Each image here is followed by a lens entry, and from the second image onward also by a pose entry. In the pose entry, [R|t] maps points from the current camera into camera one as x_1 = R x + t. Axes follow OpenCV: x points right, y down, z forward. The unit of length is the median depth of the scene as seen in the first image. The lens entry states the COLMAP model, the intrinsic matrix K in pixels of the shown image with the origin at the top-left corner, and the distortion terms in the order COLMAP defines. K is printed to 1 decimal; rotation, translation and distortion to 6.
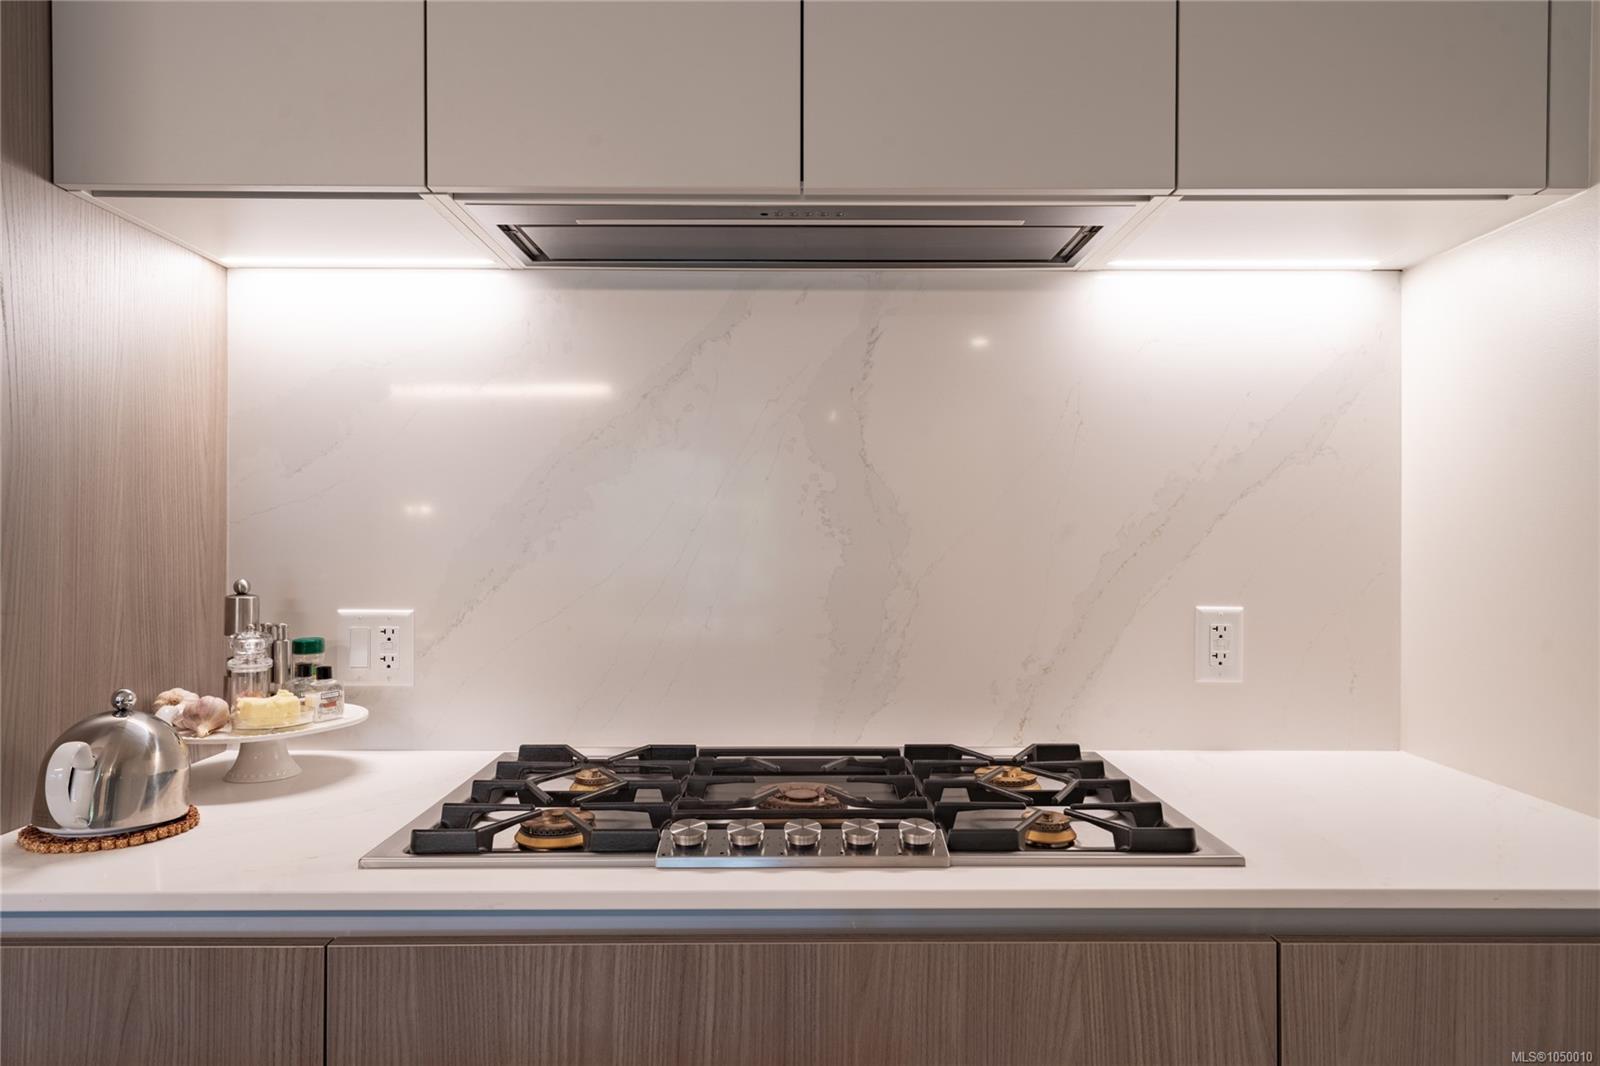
lens RADIAL K [[979.4, 0, 800.0], [0, 979.4, 533.0], [0, 0, 1]] dist [0.003771, 0.000615]
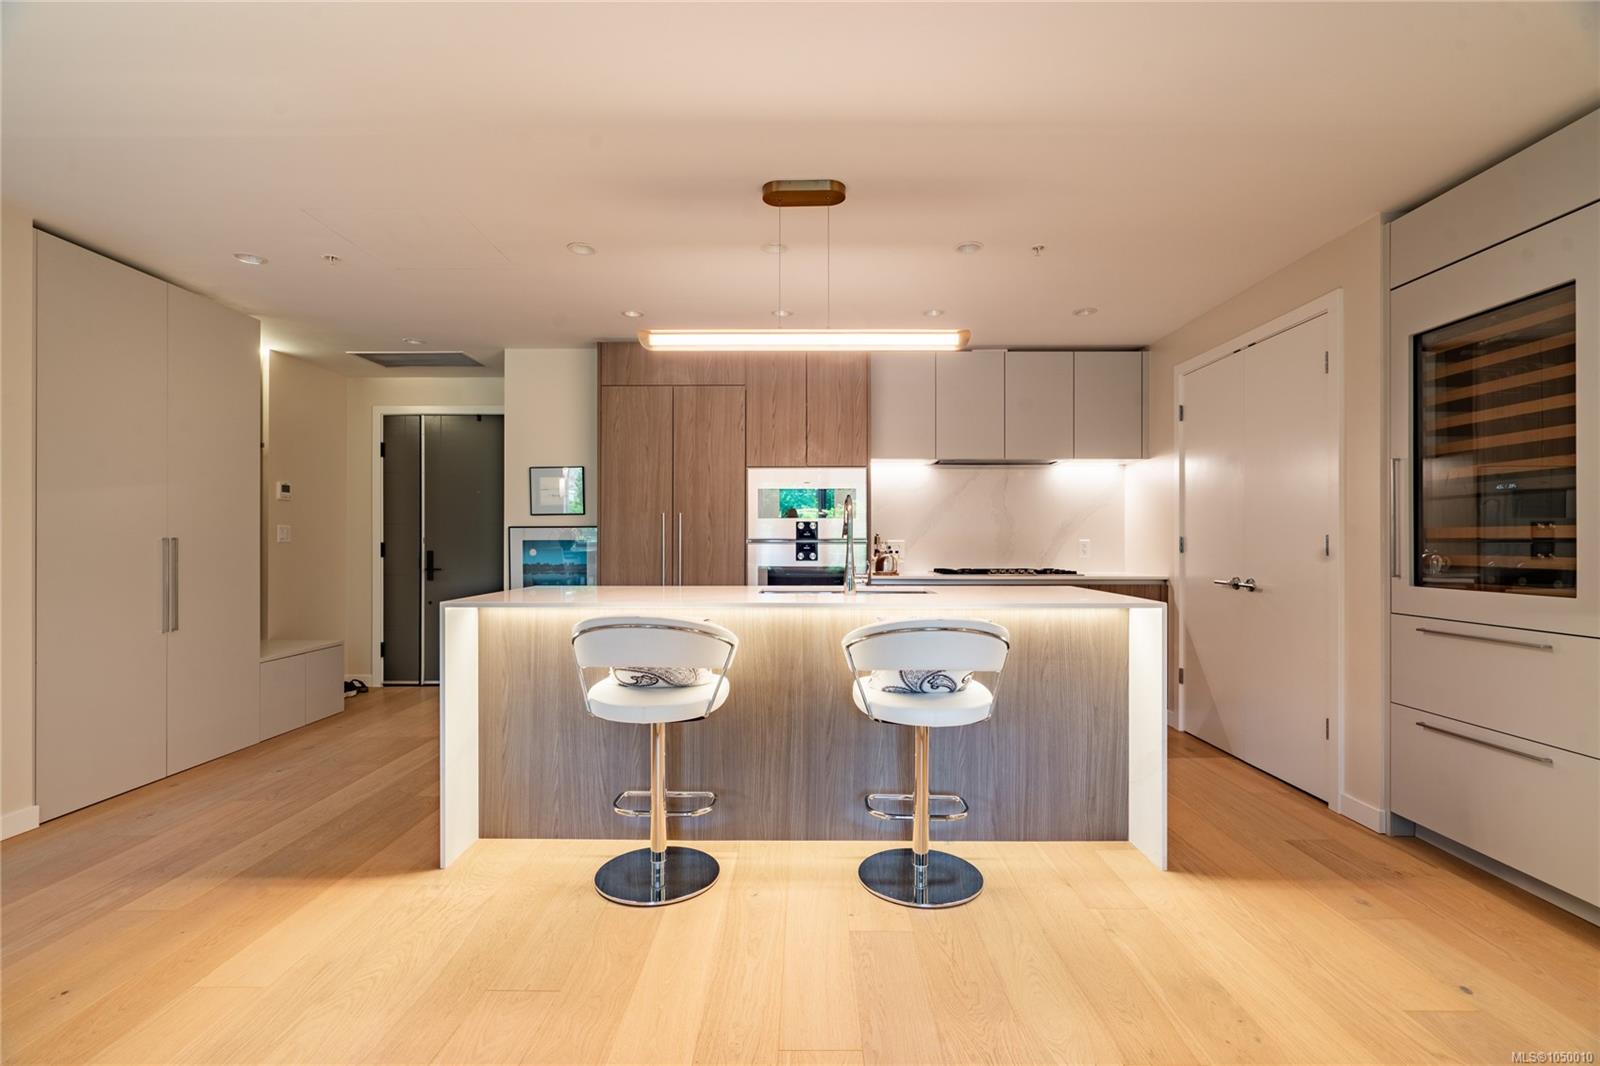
lens RADIAL K [[719.2, 0, 796.6], [0, 719.2, 539.3], [0, 0, 1]] dist [-0.002330, 0.000272]
pose [[0.999970, -0.001102, -0.007682, -0.865626], [0.001071, 0.999991, -0.004018, 0.085828], [0.007686, 0.004009, 0.999962, -2.303487]]
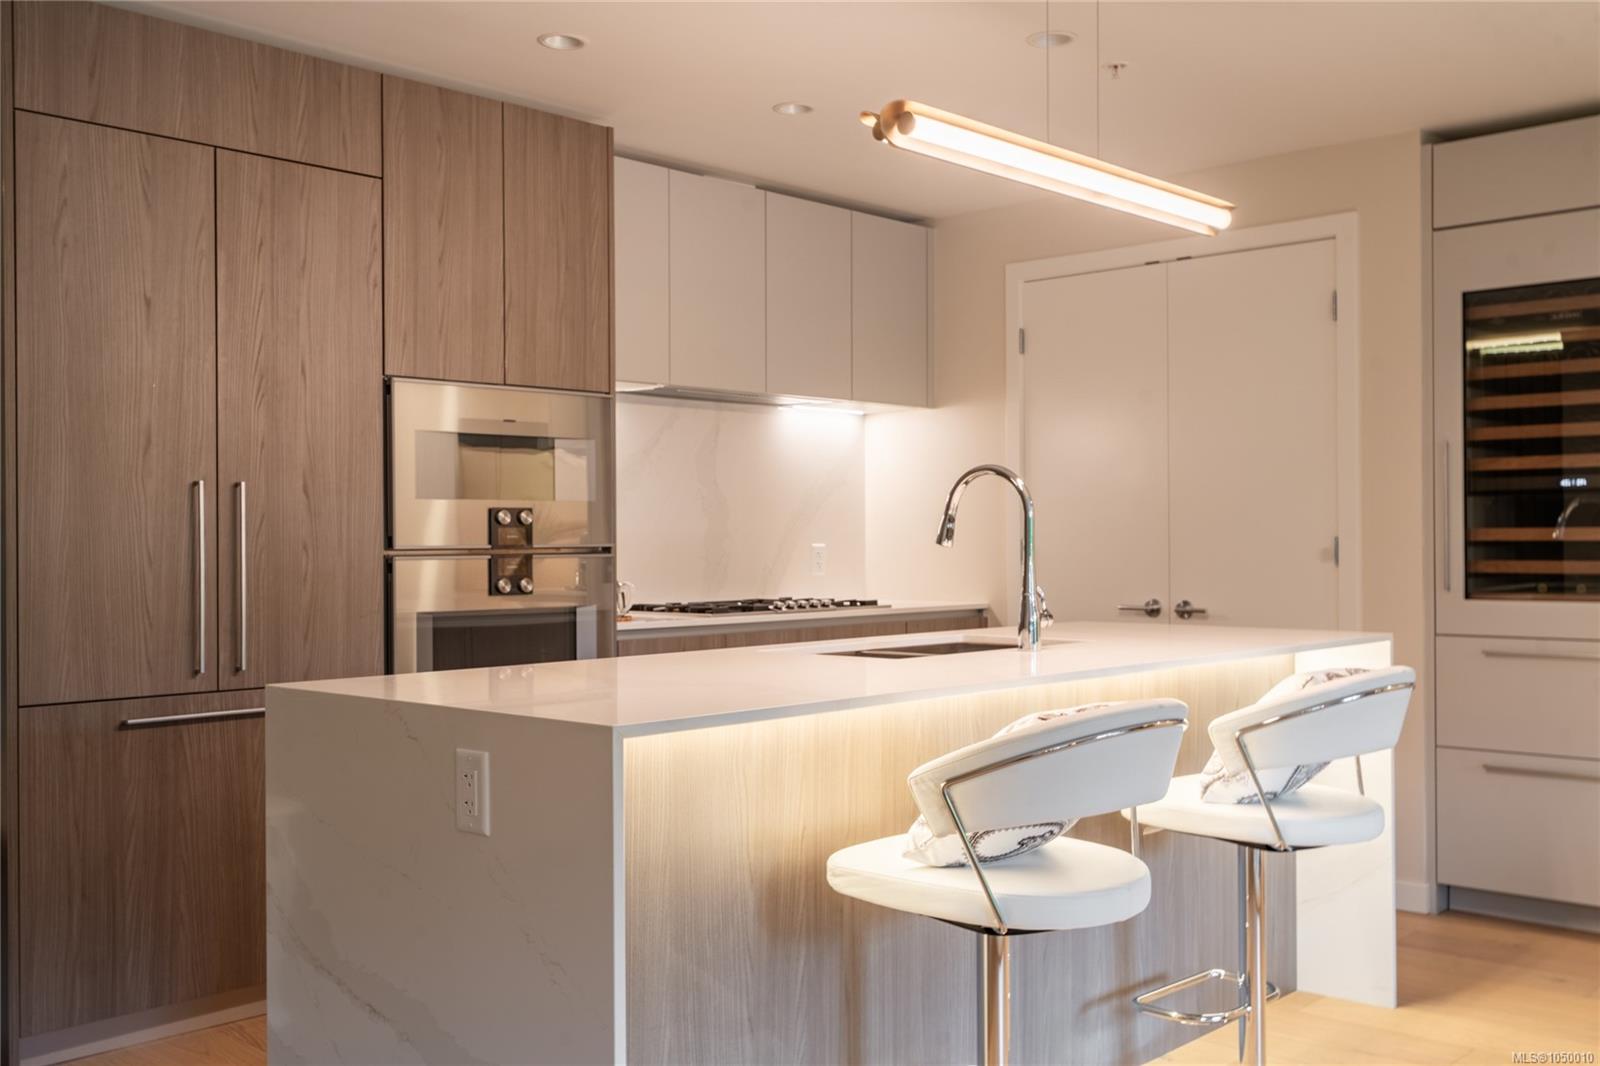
lens RADIAL K [[1558.4, 0, 802.0], [0, 1558.4, 541.4], [0, 0, 1]] dist [0.009325, 0.007872]
pose [[0.682484, -0.006220, 0.730874, -2.527890], [0.008380, 0.999965, 0.000685, 0.065406], [-0.730853, 0.005657, 0.682512, -1.702610]]
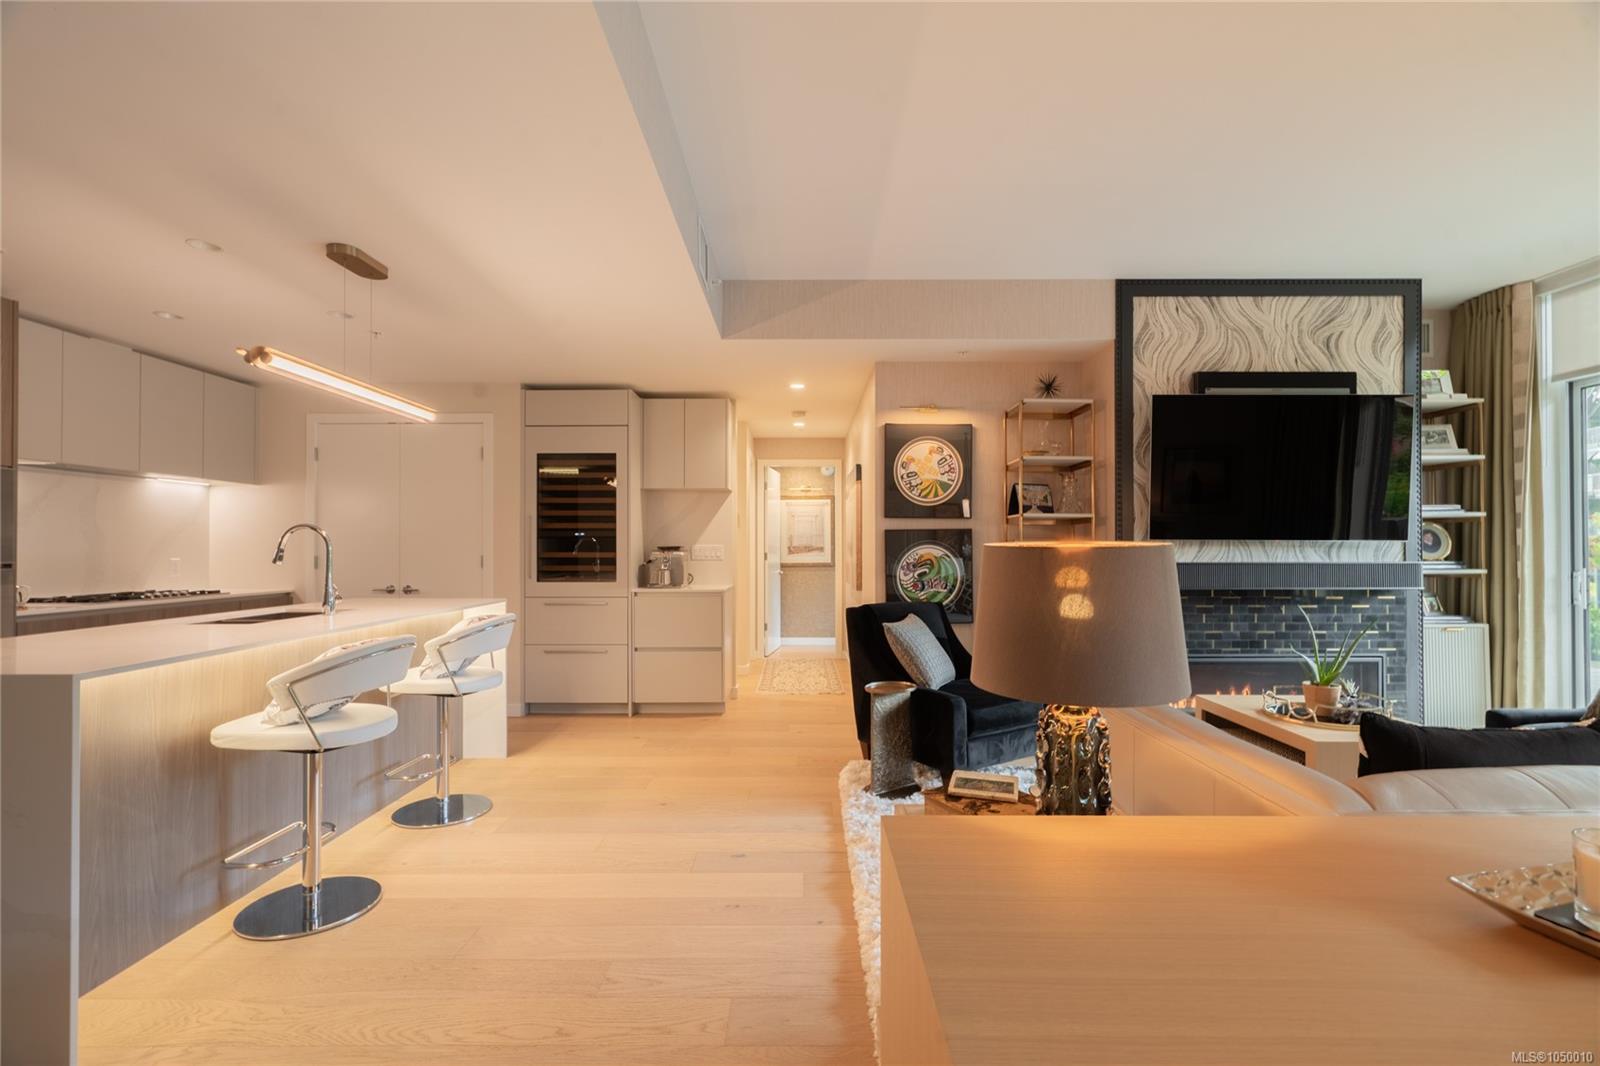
lens RADIAL K [[719.2, 0, 796.6], [0, 719.2, 539.3], [0, 0, 1]] dist [-0.002330, 0.000272]
pose [[0.006385, 0.009602, 0.999934, -2.764383], [0.003597, 0.999947, -0.009625, 0.029626], [-0.999973, 0.003658, 0.006351, -1.798322]]
